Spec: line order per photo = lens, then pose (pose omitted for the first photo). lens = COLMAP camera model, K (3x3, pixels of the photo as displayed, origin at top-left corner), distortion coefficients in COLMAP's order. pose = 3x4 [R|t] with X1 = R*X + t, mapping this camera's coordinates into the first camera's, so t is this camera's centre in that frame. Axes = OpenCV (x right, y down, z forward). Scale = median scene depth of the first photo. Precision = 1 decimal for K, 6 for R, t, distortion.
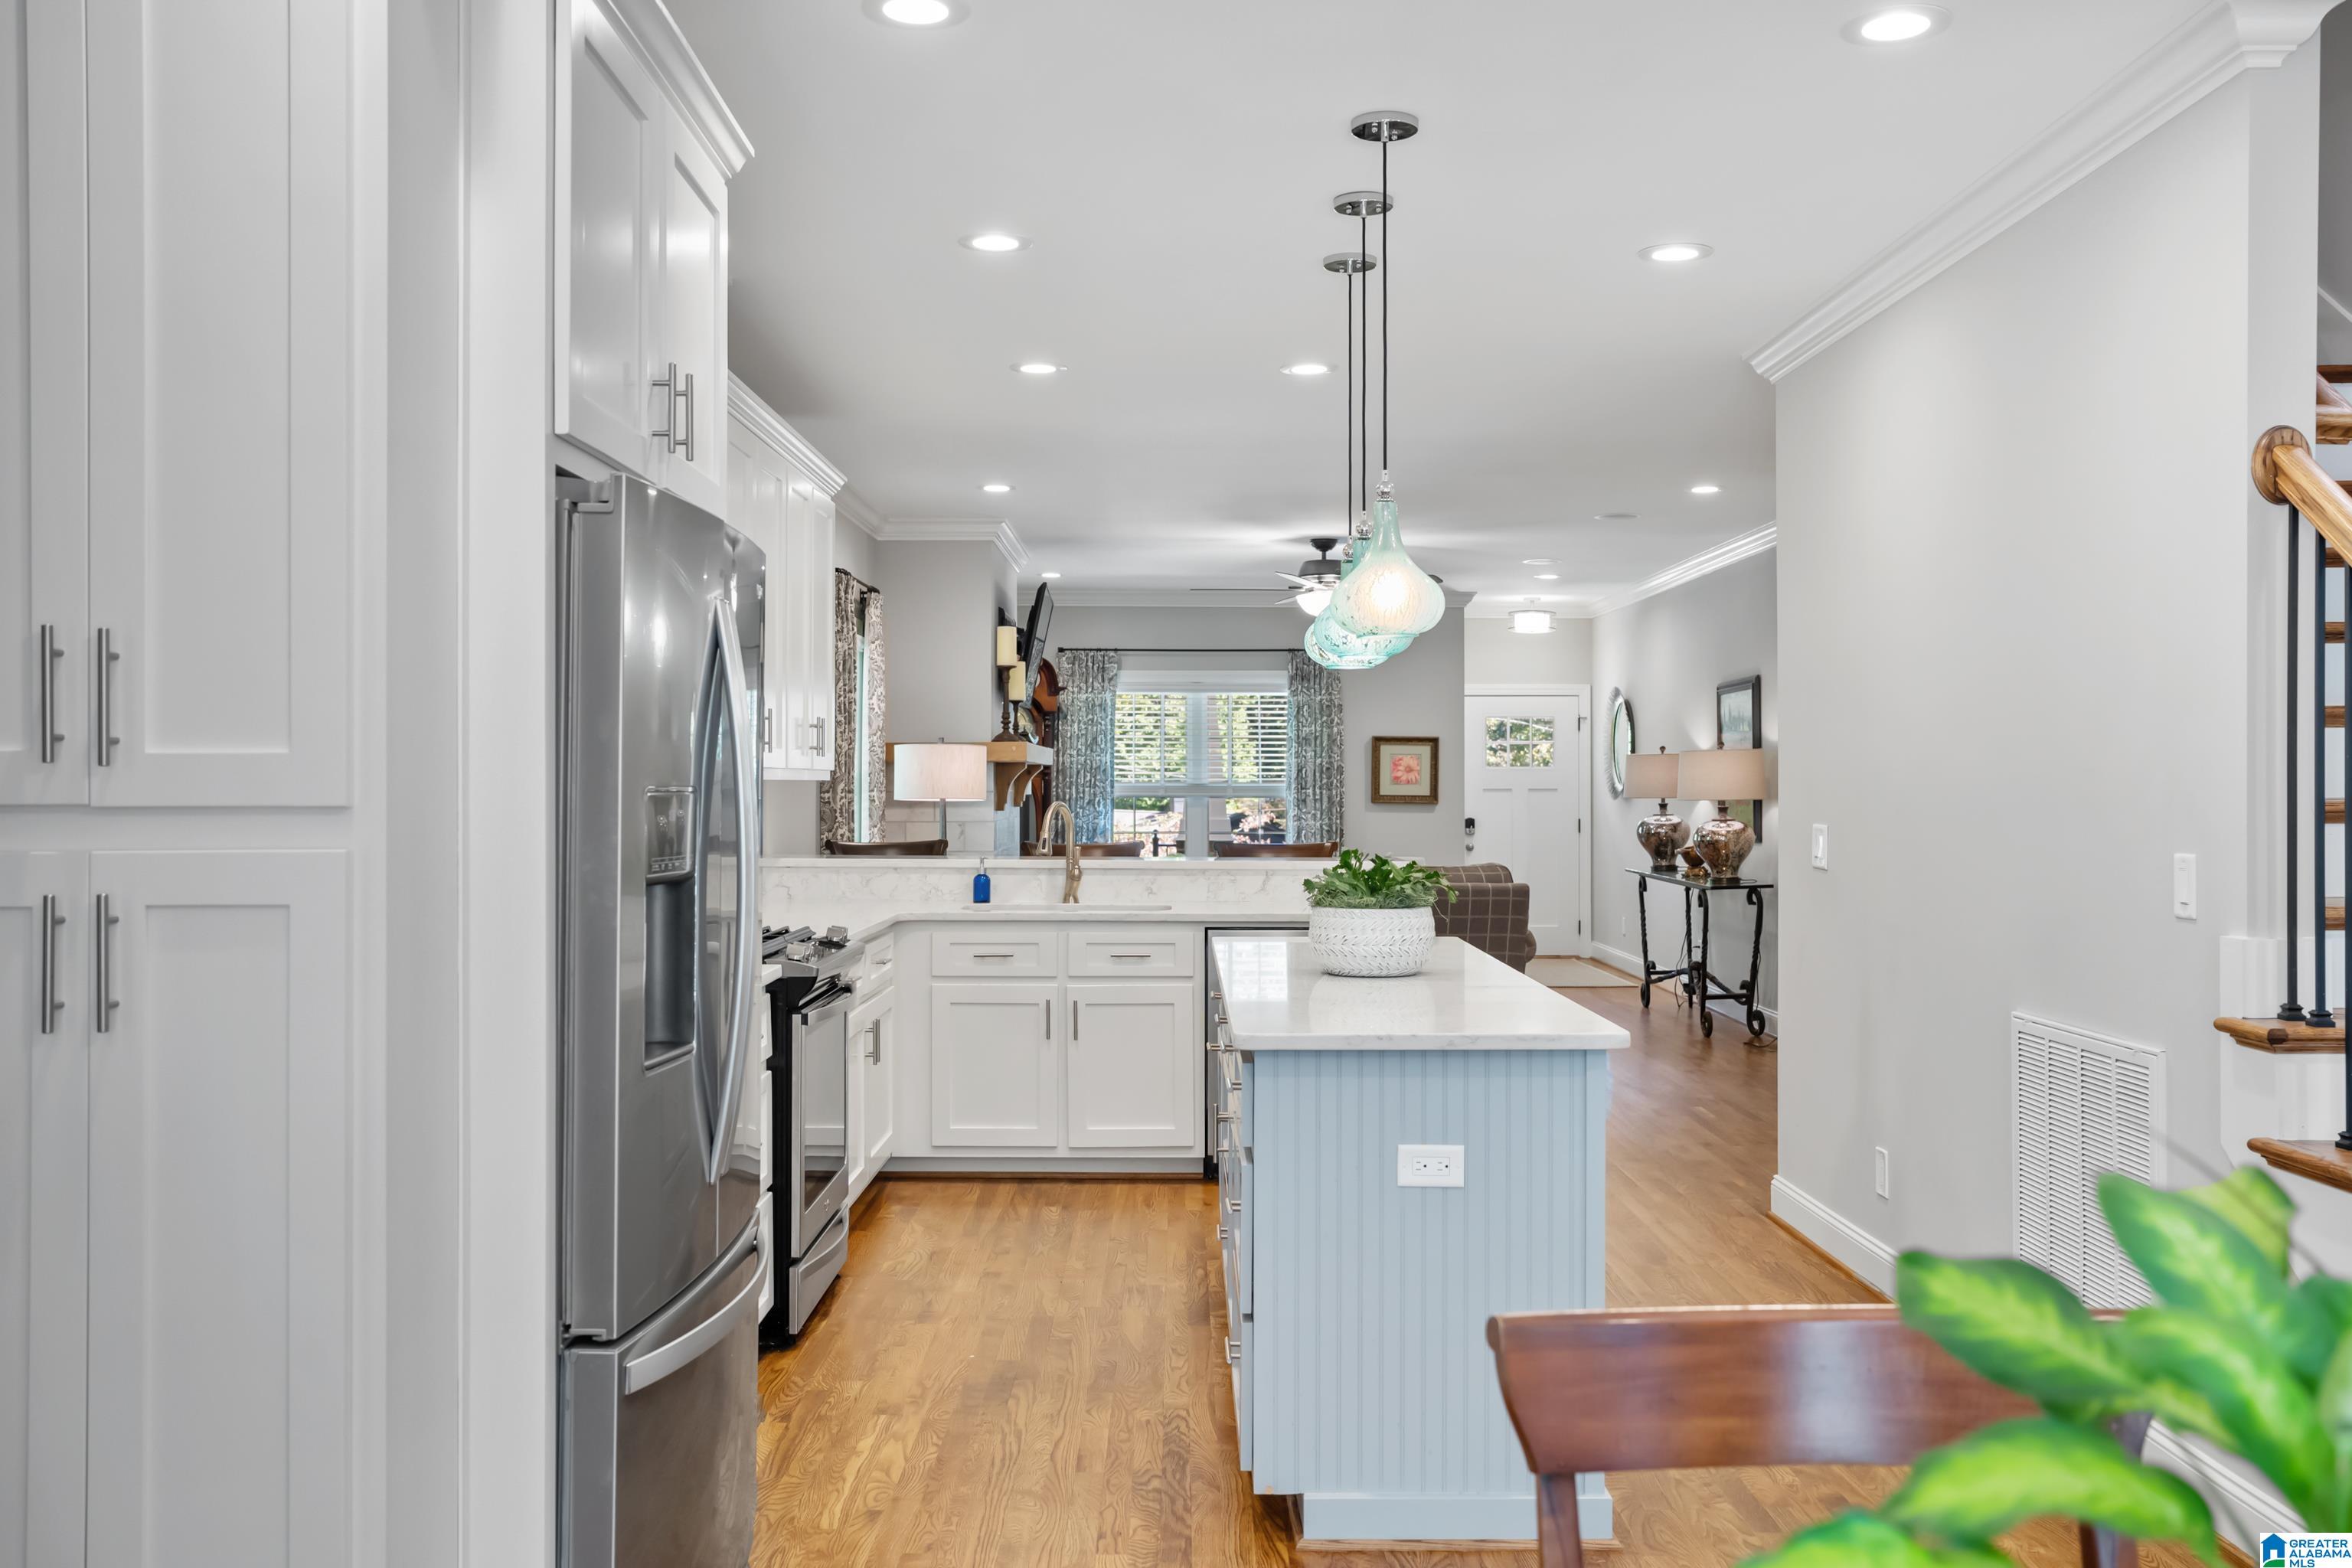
lens RADIAL K [[2106.2, 0, 1176.0], [0, 2106.2, 784.0], [0, 0, 1]] dist [-0.006269, -0.000739]
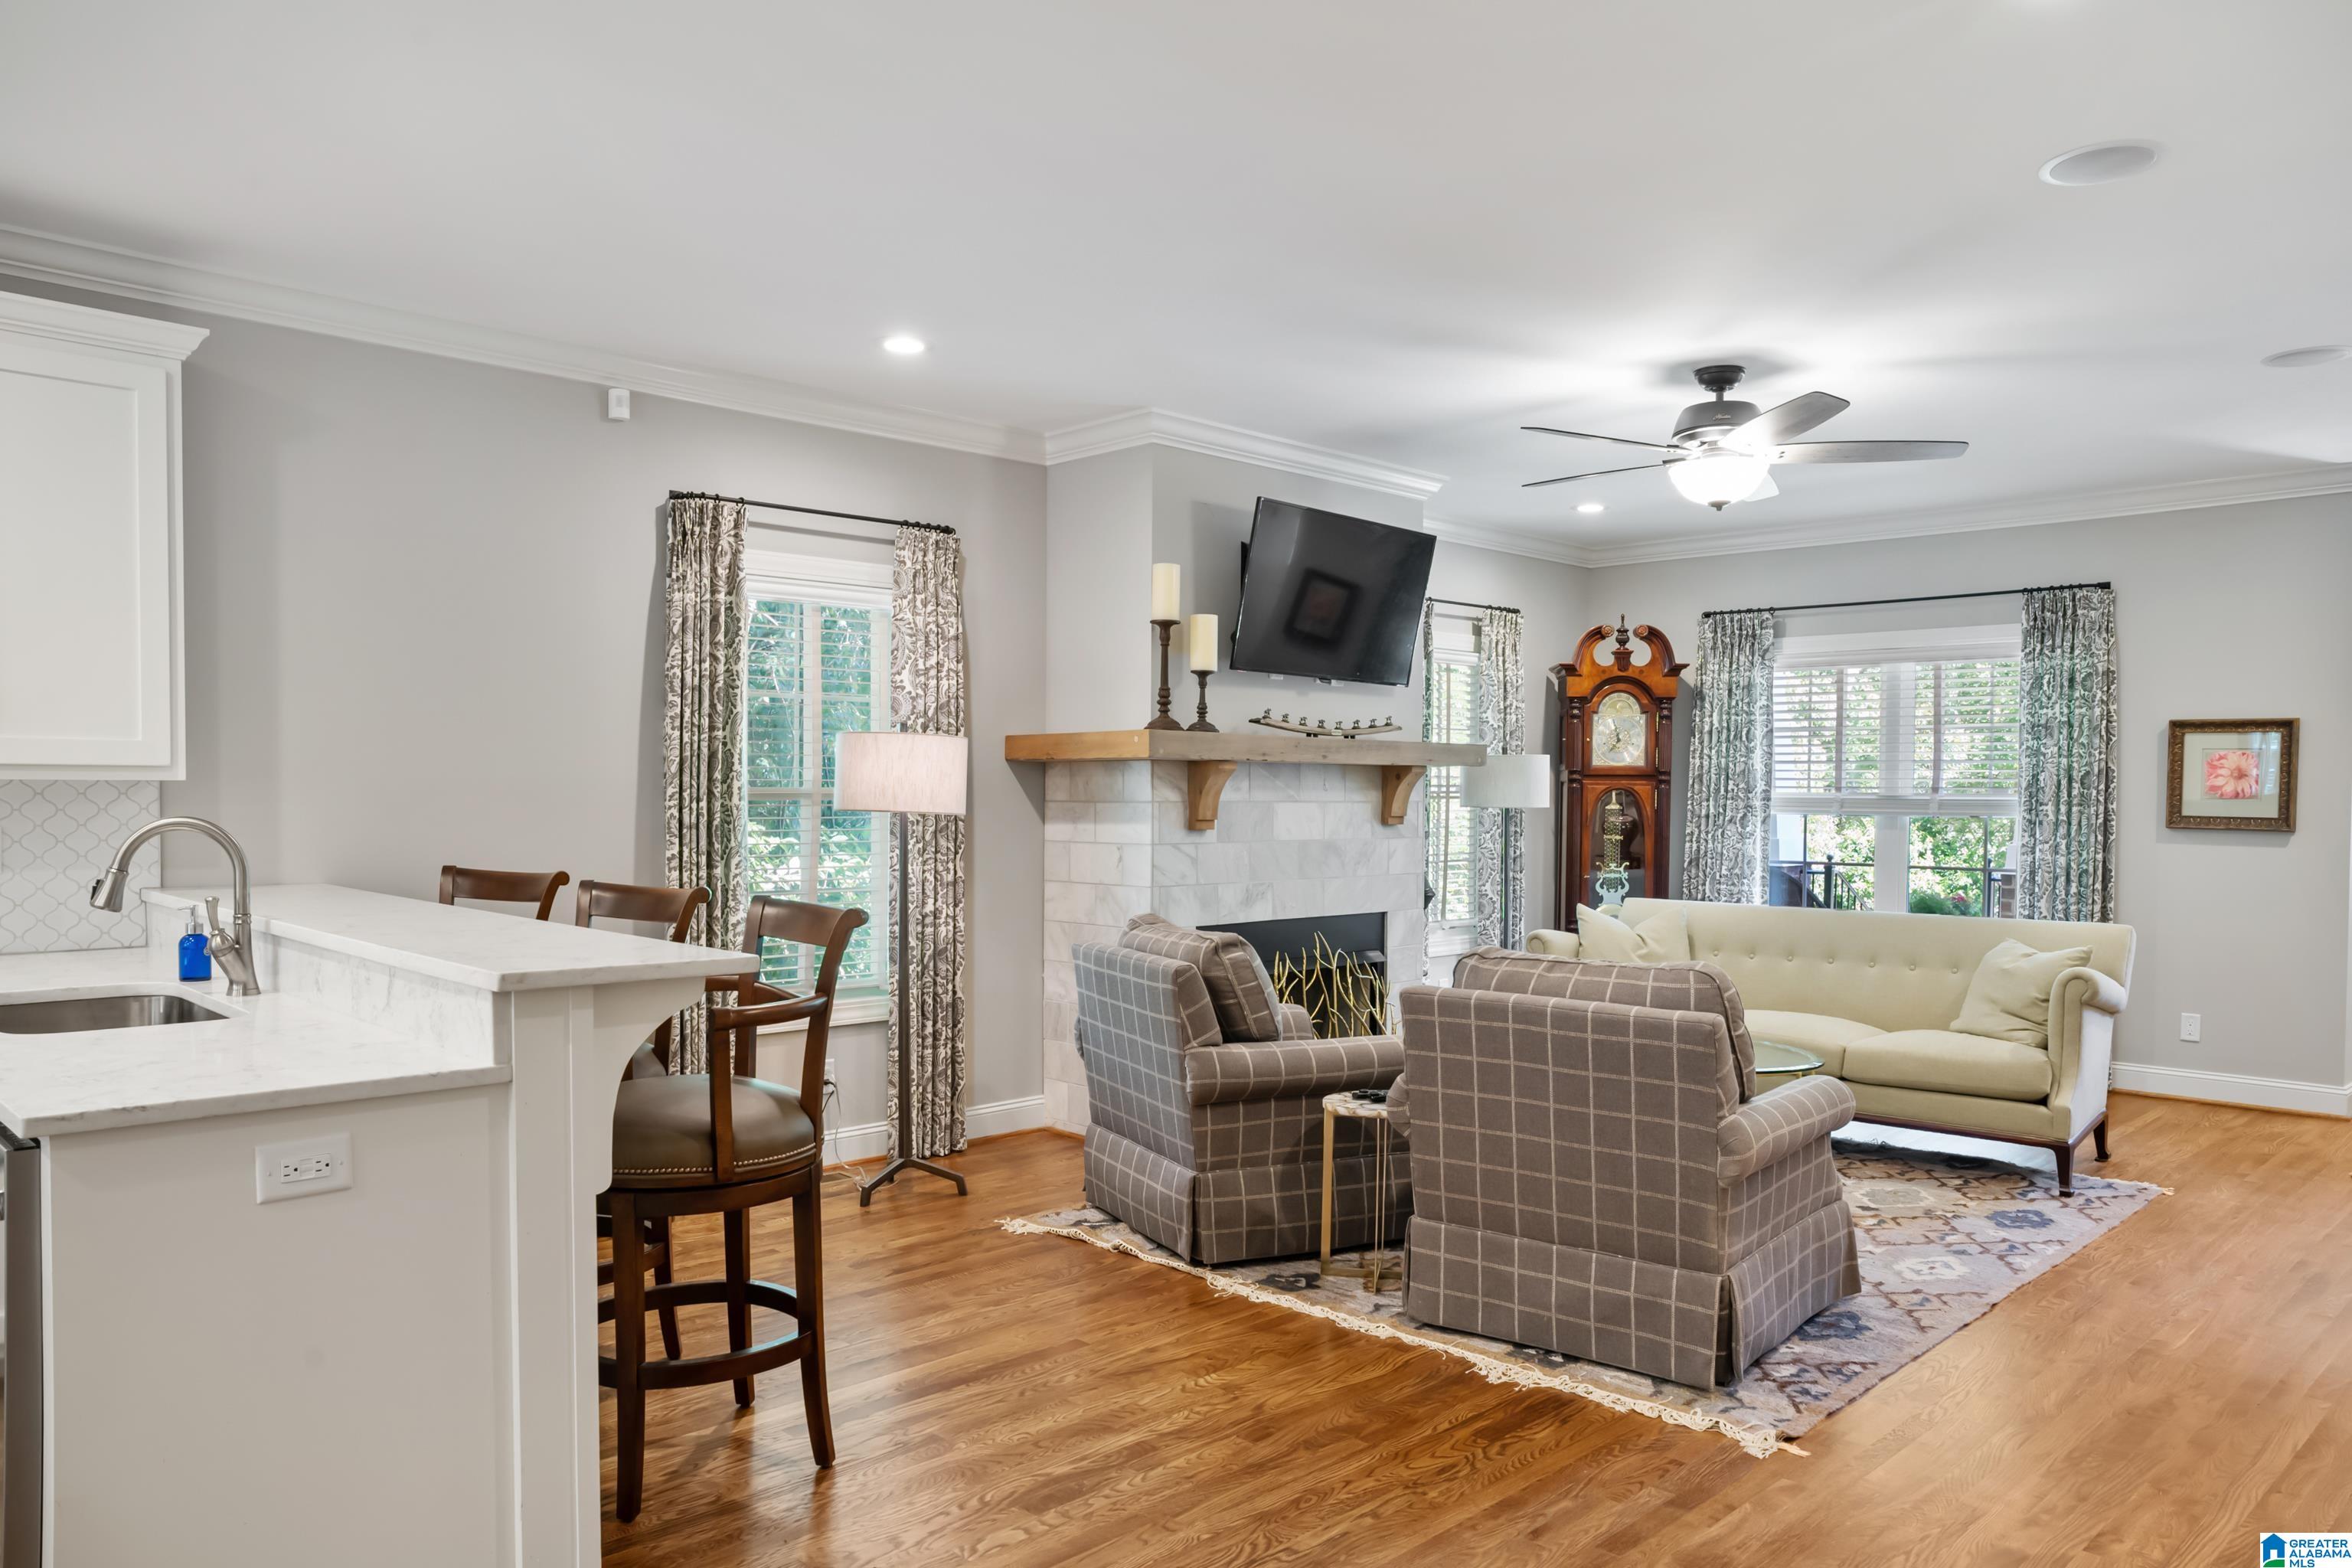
lens RADIAL K [[1631.2, 0, 1206.4], [0, 1631.2, 831.3], [0, 0, 1]] dist [-0.070631, 0.088040]
pose [[0.705771, 0.021649, -0.708109, 0.229511], [-0.005564, 0.999672, 0.025017, -0.000416], [0.708418, -0.013716, 0.705660, 0.470164]]
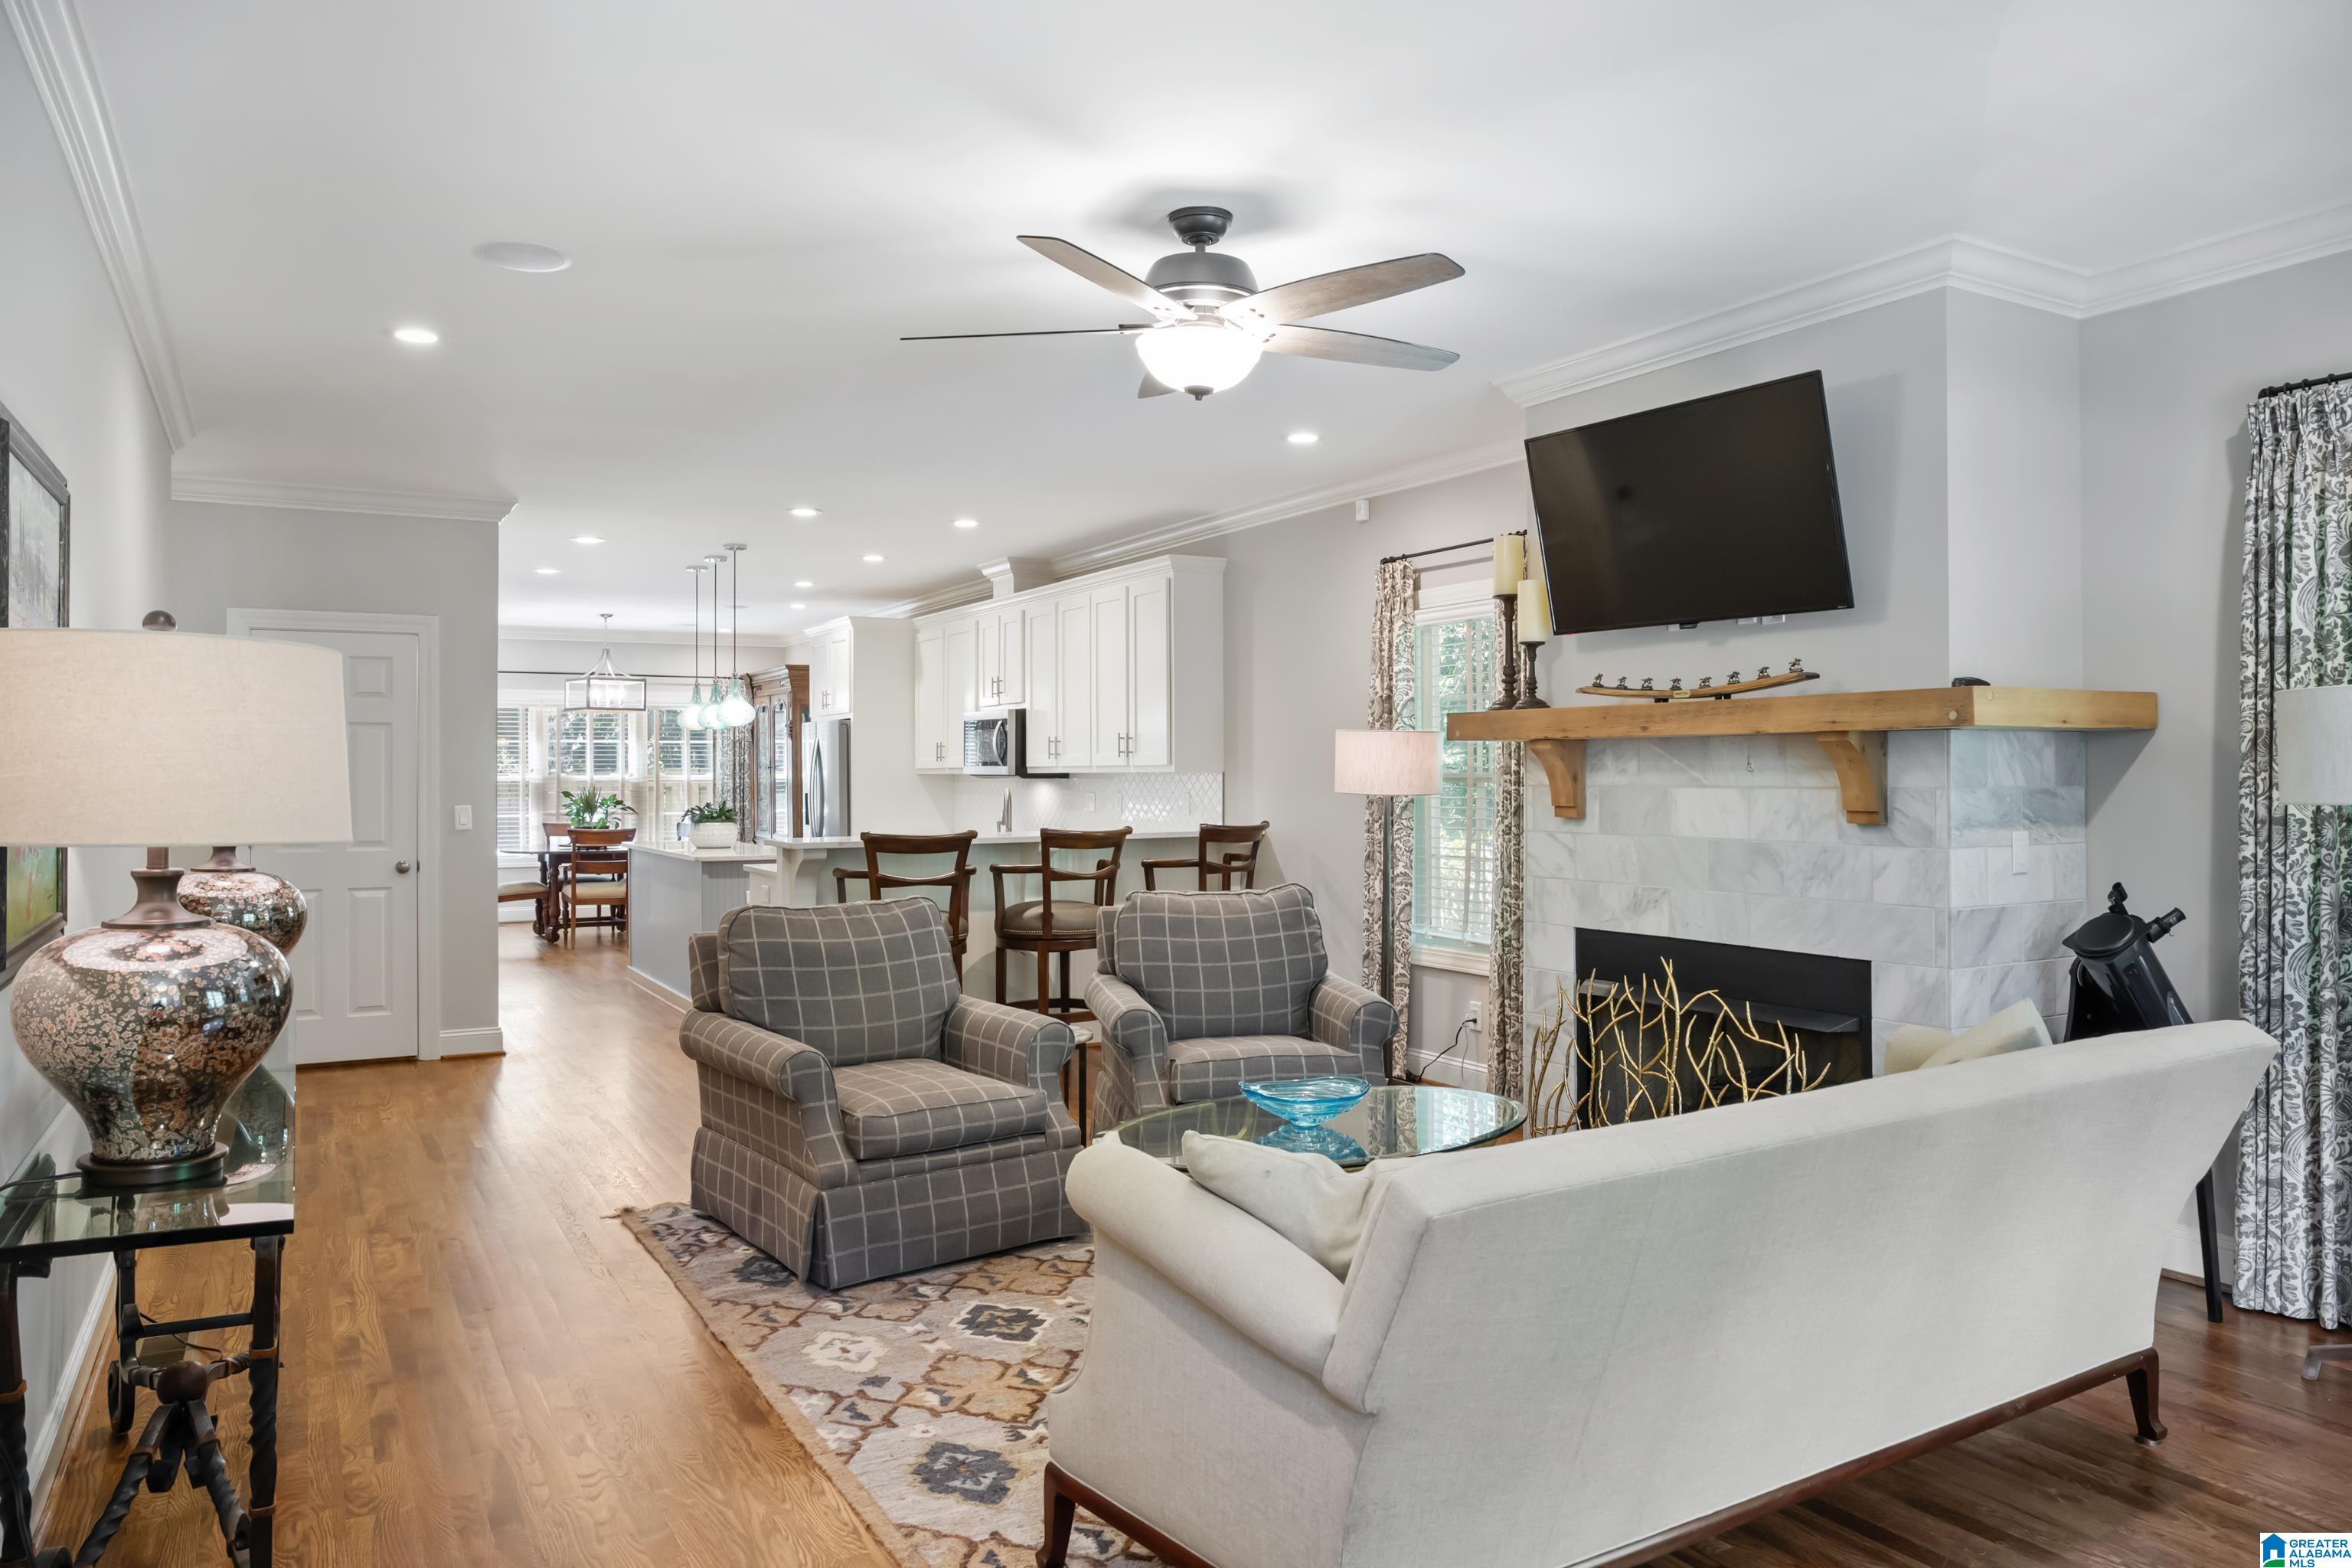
lens RADIAL K [[1582.1, 0, 1176.0], [0, 1582.1, 784.0], [0, 0, 1]] dist [-0.076674, 0.074237]
pose [[-0.873759, 0.006295, -0.486318, 0.185235], [0.003584, 0.999972, 0.006506, -0.000590], [0.486346, 0.003942, -0.873757, 1.020912]]
